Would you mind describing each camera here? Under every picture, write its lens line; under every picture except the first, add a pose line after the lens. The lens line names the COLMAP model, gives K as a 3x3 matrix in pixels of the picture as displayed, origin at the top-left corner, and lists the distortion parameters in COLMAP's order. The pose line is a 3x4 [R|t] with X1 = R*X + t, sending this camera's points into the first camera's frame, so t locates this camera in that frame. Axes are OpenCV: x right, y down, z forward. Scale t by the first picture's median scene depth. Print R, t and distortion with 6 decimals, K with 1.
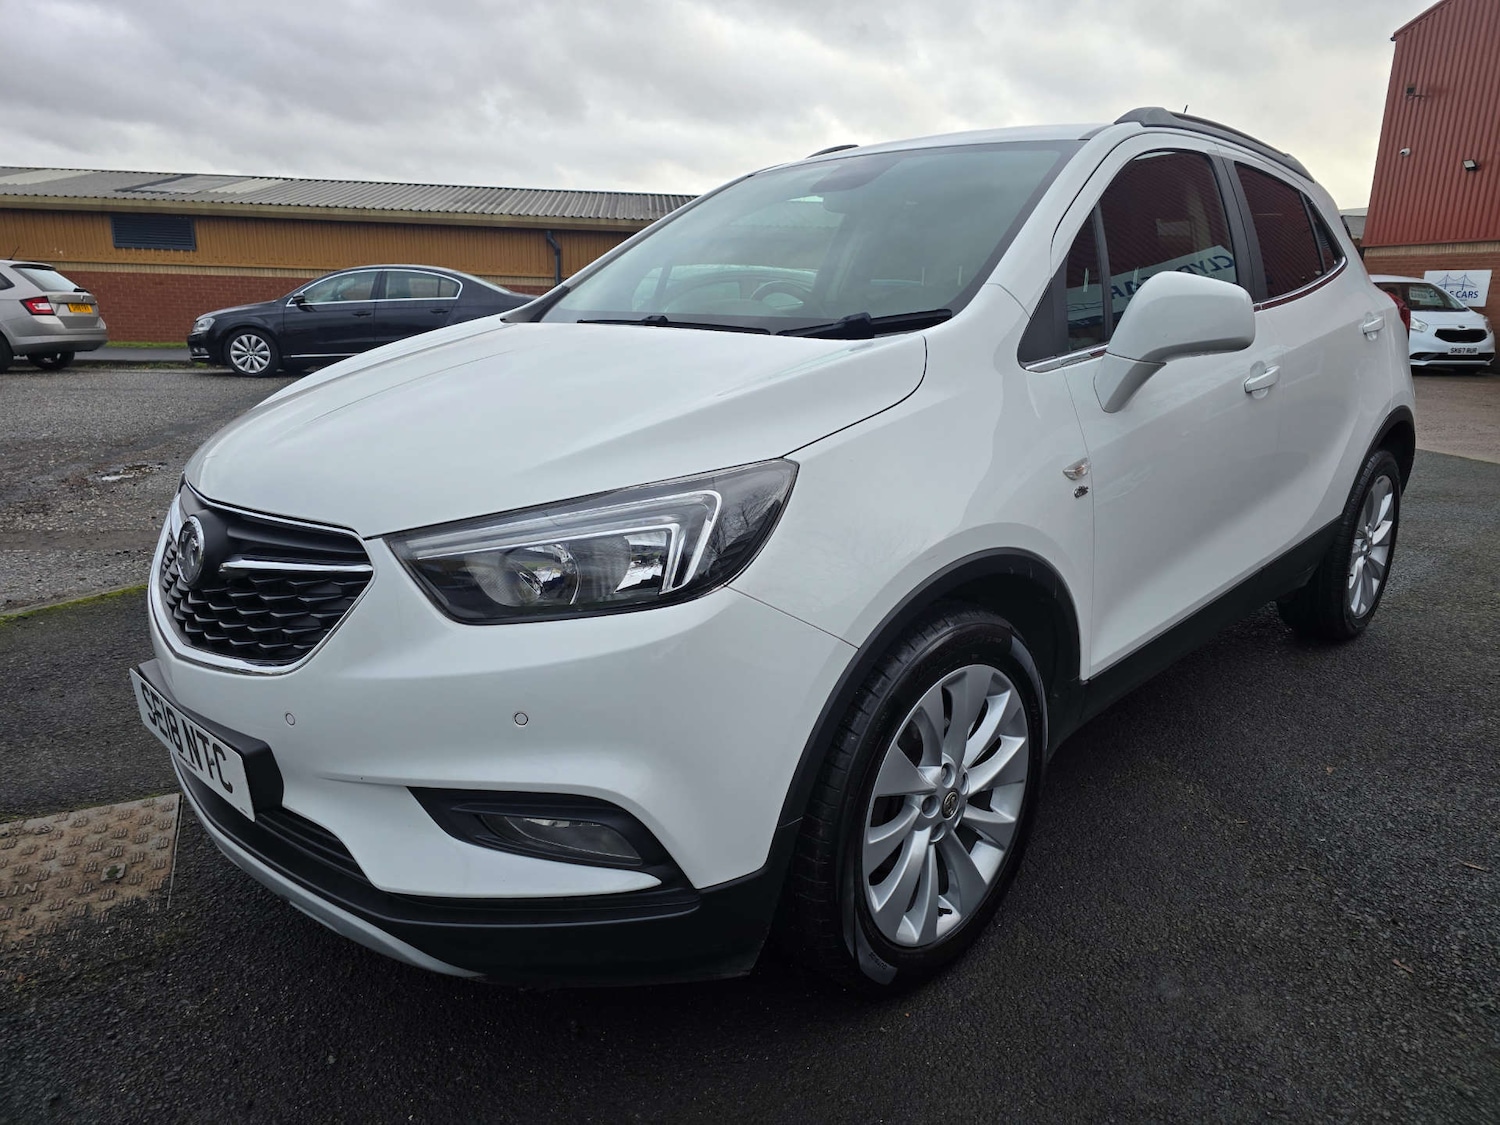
lens RADIAL K [[1005.8, 0, 766.7], [0, 1005.8, 555.2], [0, 0, 1]] dist [0.058714, -0.046941]
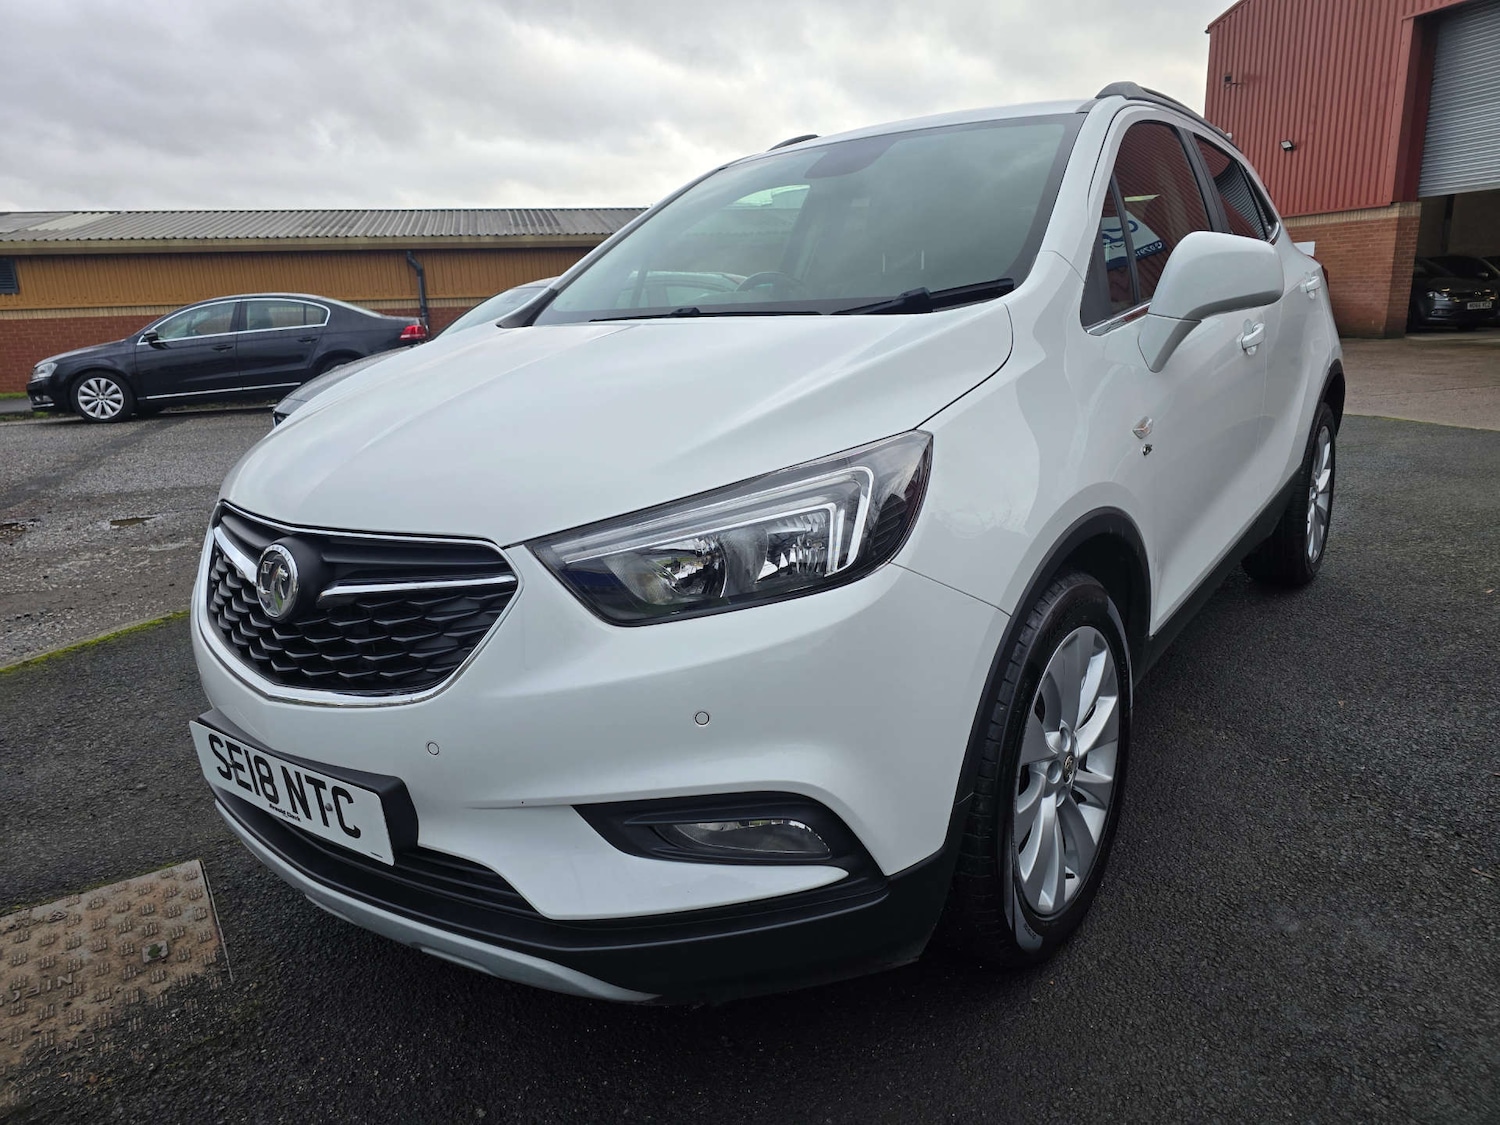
lens RADIAL K [[1005.8, 0, 768.7], [0, 1005.8, 551.7], [0, 0, 1]] dist [0.058714, -0.046941]
pose [[0.989214, -0.088311, 0.116863, -0.197097], [0.089530, 0.995970, -0.005215, 0.010922], [-0.115932, 0.015621, 0.993134, 0.032385]]
